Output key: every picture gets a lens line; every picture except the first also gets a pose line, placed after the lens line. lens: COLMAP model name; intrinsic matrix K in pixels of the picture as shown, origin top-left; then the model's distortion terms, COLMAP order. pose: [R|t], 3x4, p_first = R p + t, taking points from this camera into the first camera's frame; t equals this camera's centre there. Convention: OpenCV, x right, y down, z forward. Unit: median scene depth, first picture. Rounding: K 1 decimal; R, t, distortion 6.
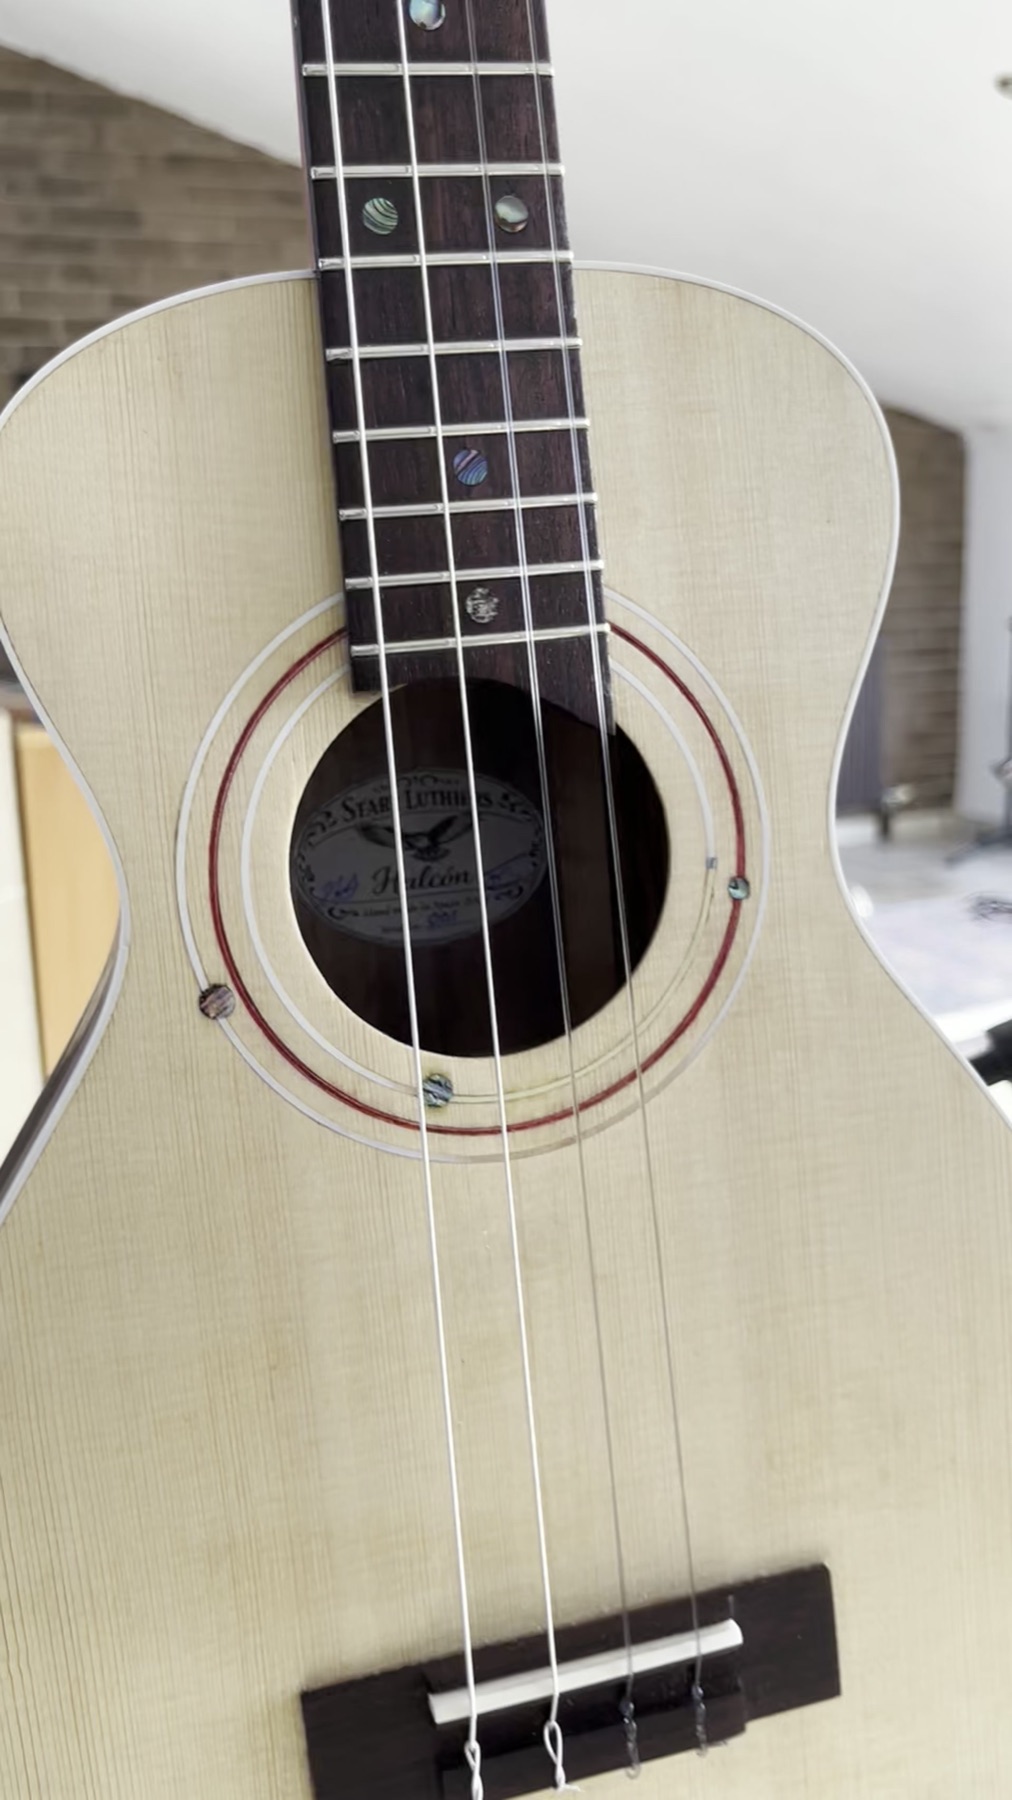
lens RADIAL K [[1622.4, 0, 506.0], [0, 1622.4, 900.0], [0, 0, 1]] dist [0.001600, 0.000084]
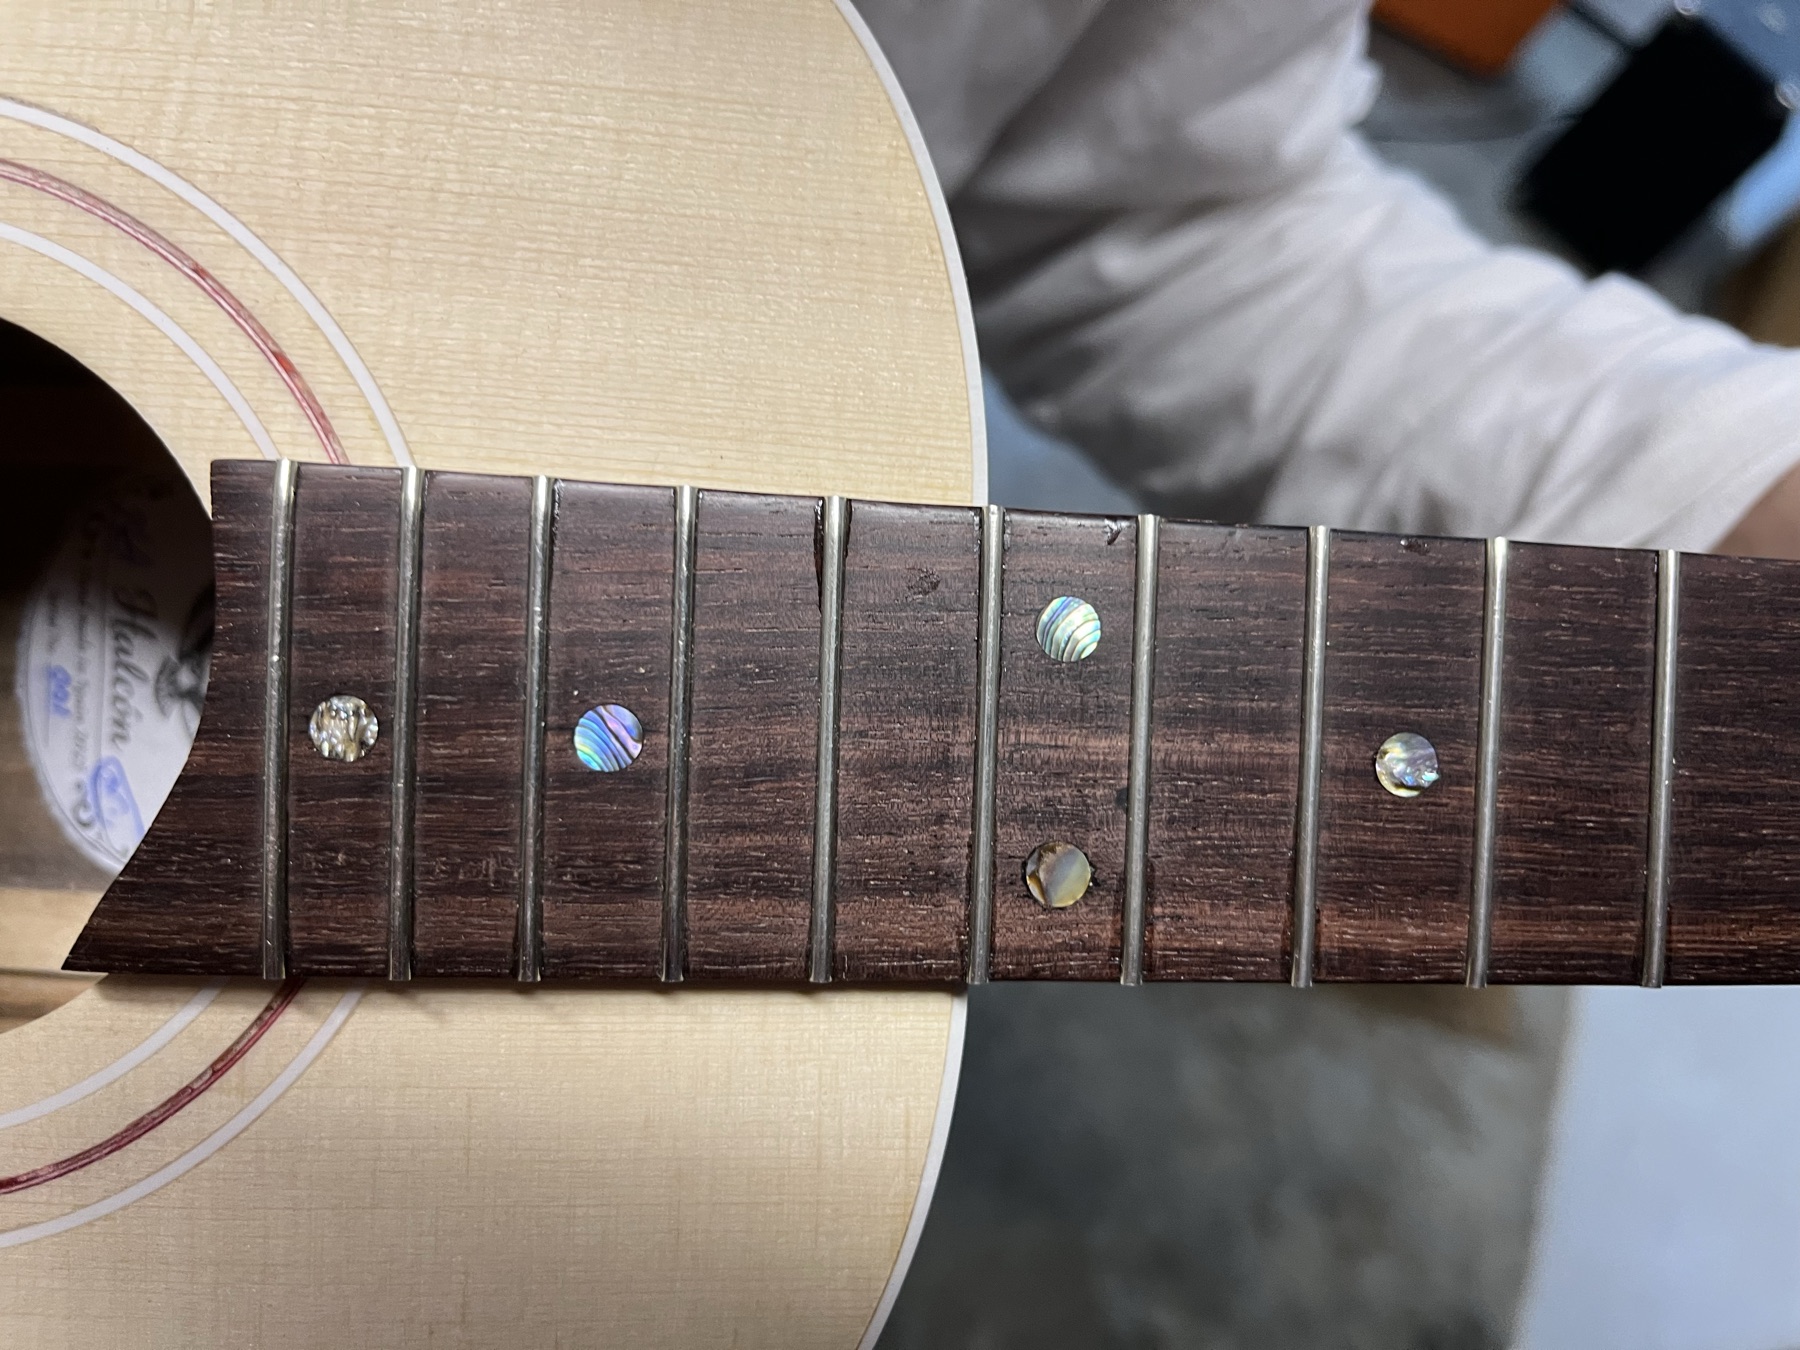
lens RADIAL K [[1432.2, 0, 900.0], [0, 1432.2, 675.0], [0, 0, 1]] dist [0.099041, -0.183137]
pose [[-0.120493, 0.968981, -0.215771, 0.044701], [-0.974827, -0.156568, -0.158743, -0.264921], [-0.187602, 0.191212, 0.963454, 0.495065]]
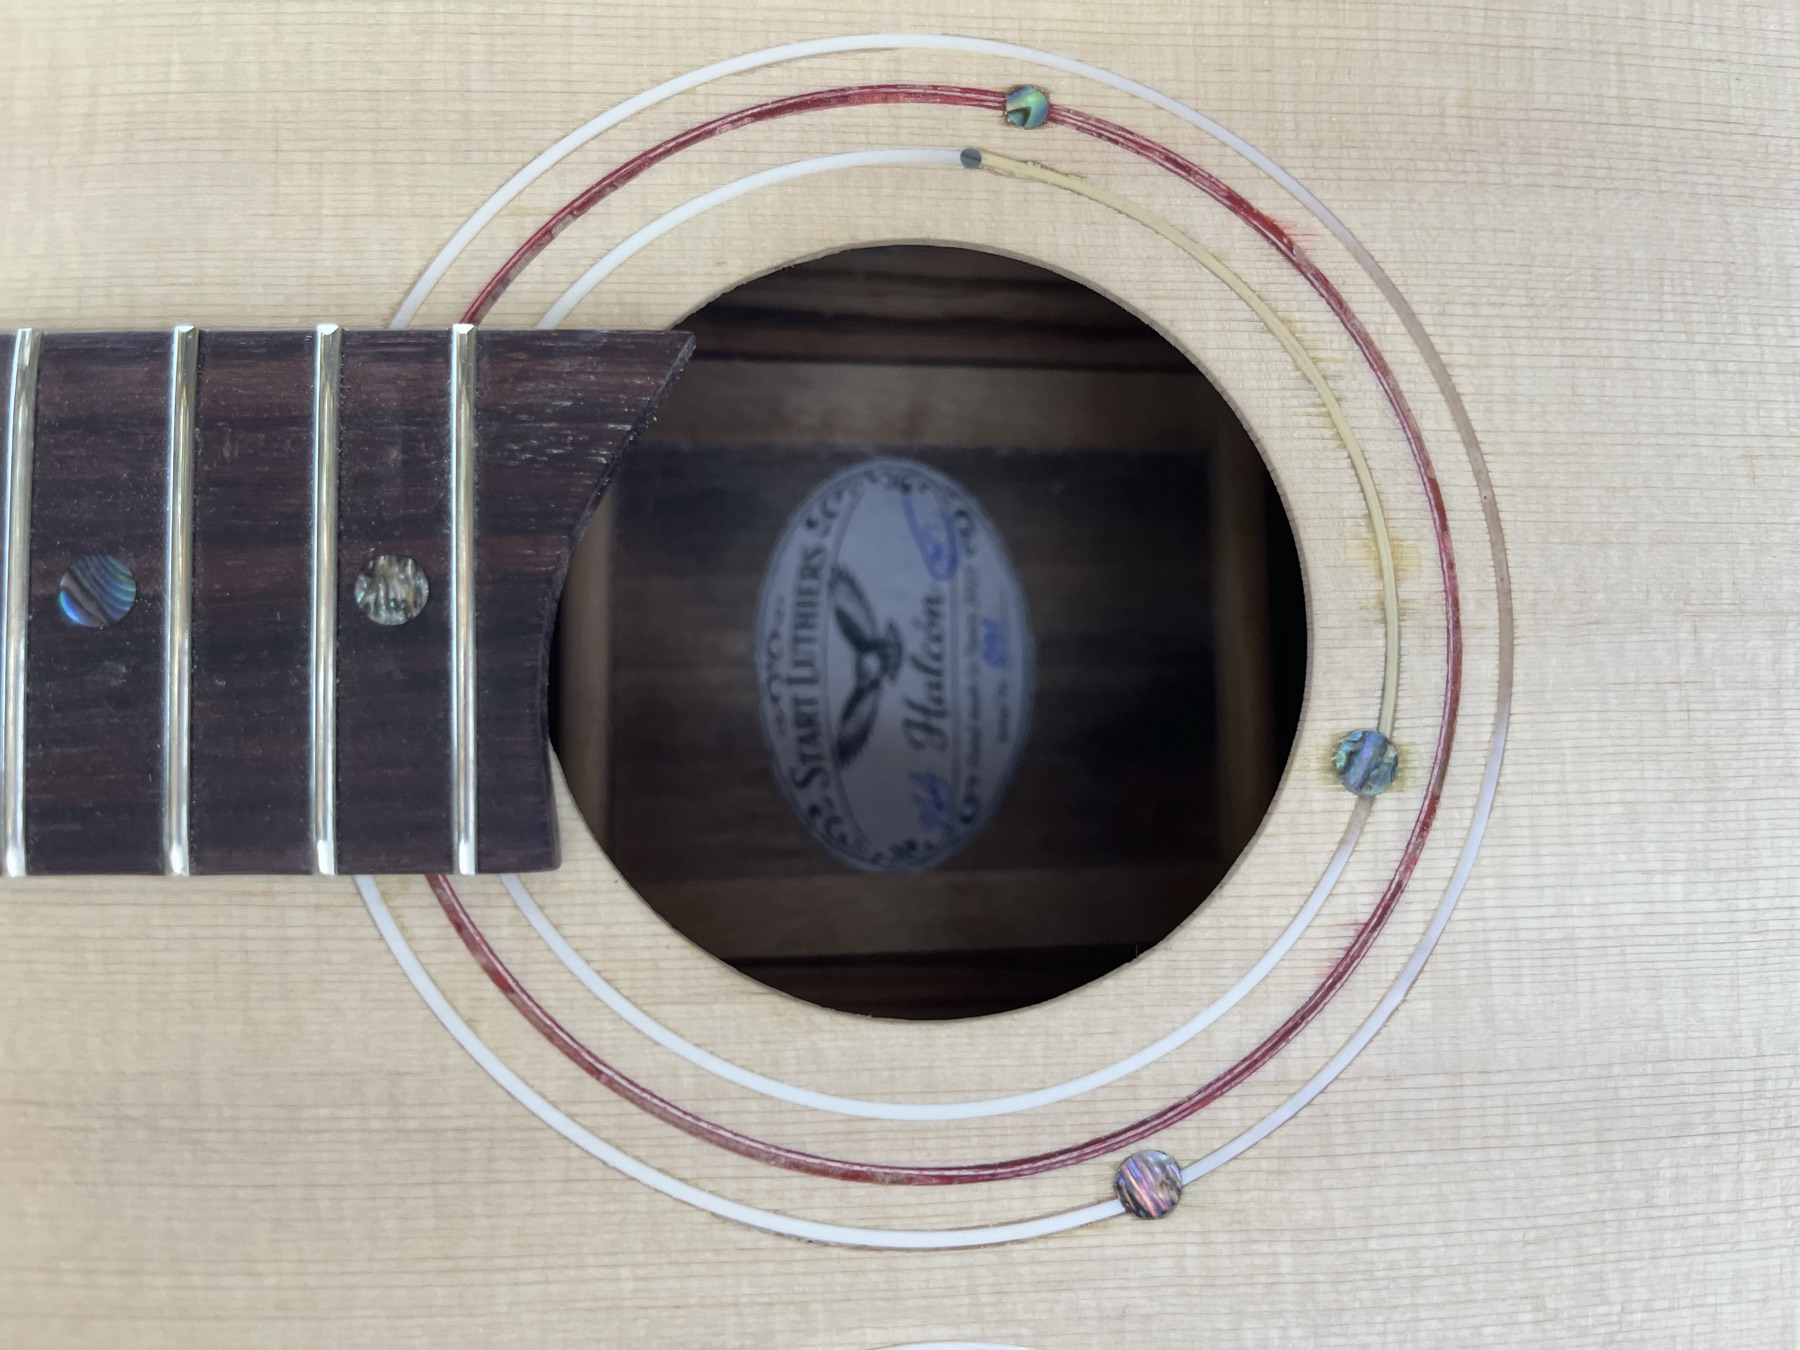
lens RADIAL K [[1411.8, 0, 900.0], [0, 1411.8, 675.0], [0, 0, 1]] dist [-0.022354, 0.000216]
pose [[0.095569, -0.983338, -0.154635, 0.037341], [0.995264, 0.097172, -0.002822, -0.027638], [0.017802, -0.153633, 0.987968, 0.561086]]
